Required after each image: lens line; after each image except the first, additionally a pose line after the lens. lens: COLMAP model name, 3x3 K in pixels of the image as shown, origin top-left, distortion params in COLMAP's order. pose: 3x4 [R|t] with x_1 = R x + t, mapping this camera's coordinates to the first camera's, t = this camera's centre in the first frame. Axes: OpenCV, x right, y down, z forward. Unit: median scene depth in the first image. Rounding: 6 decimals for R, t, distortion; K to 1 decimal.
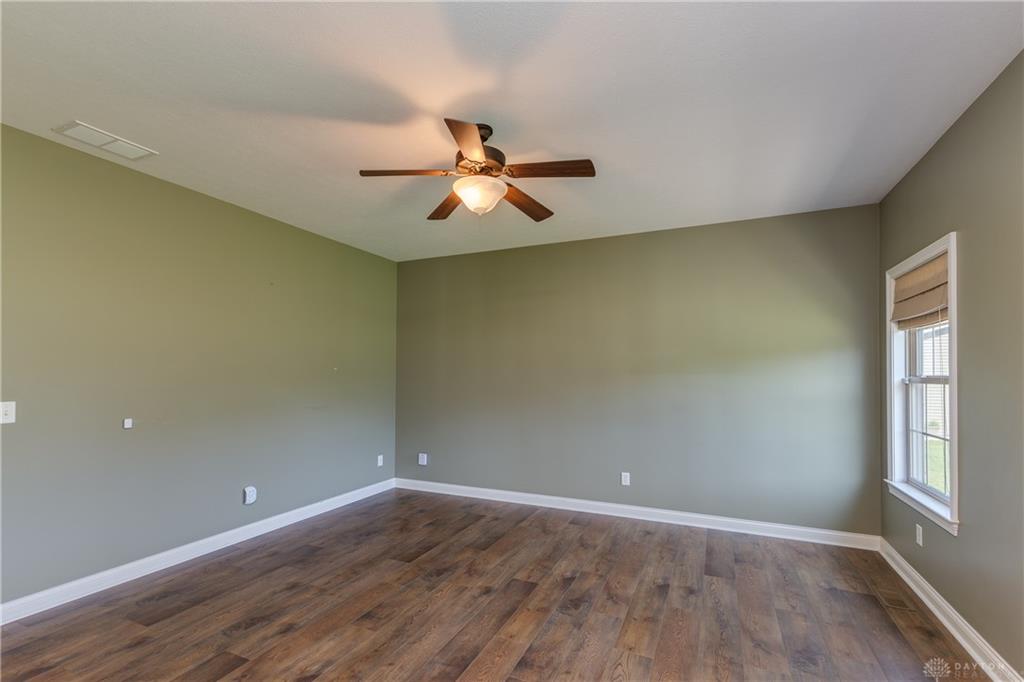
lens RADIAL K [[452.6, 0, 508.1], [0, 452.6, 351.1], [0, 0, 1]] dist [0.017701, -0.000023]
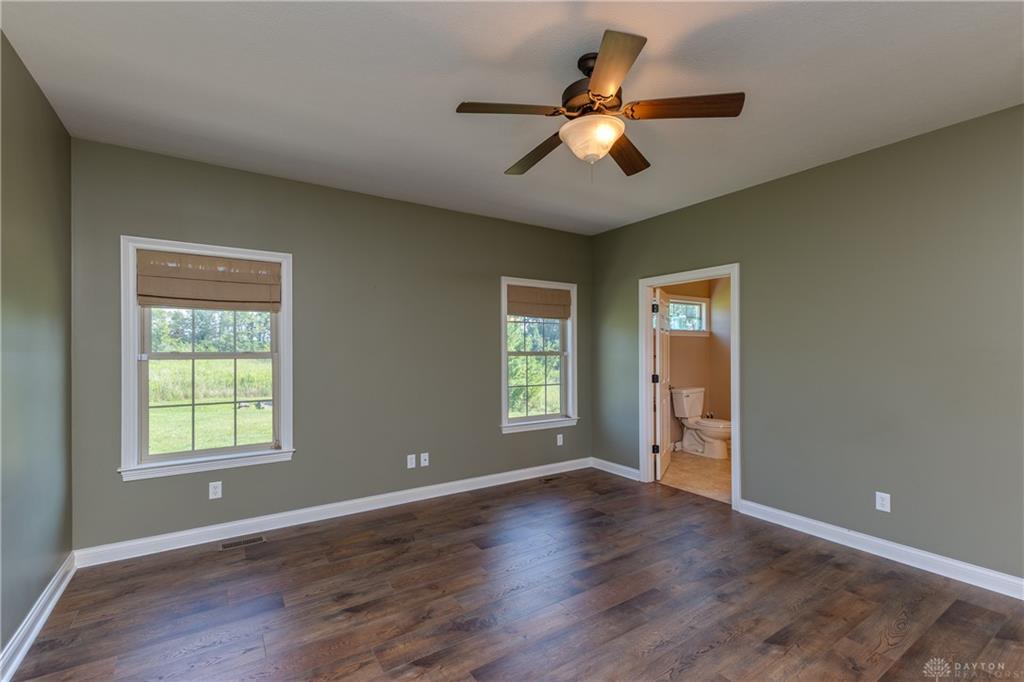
lens RADIAL K [[452.6, 0, 508.1], [0, 452.6, 351.1], [0, 0, 1]] dist [0.017701, -0.000023]
pose [[-0.852307, 0.000219, 0.523042, -0.303744], [-0.026374, 0.998710, -0.043395, 0.073163], [-0.522376, -0.050781, -0.851202, 1.464278]]
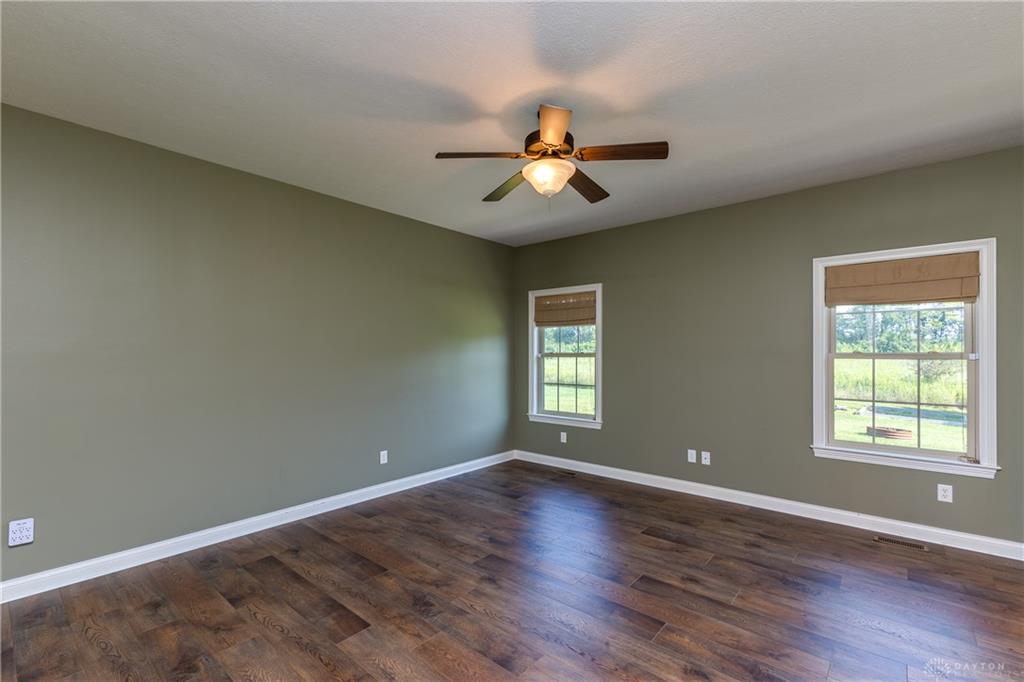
lens RADIAL K [[452.6, 0, 508.1], [0, 452.6, 351.1], [0, 0, 1]] dist [0.017701, -0.000023]
pose [[0.274312, 0.001345, 0.961640, -0.870975], [-0.048641, 0.998738, 0.012479, 0.030435], [-0.960410, -0.050198, 0.274031, 0.660955]]
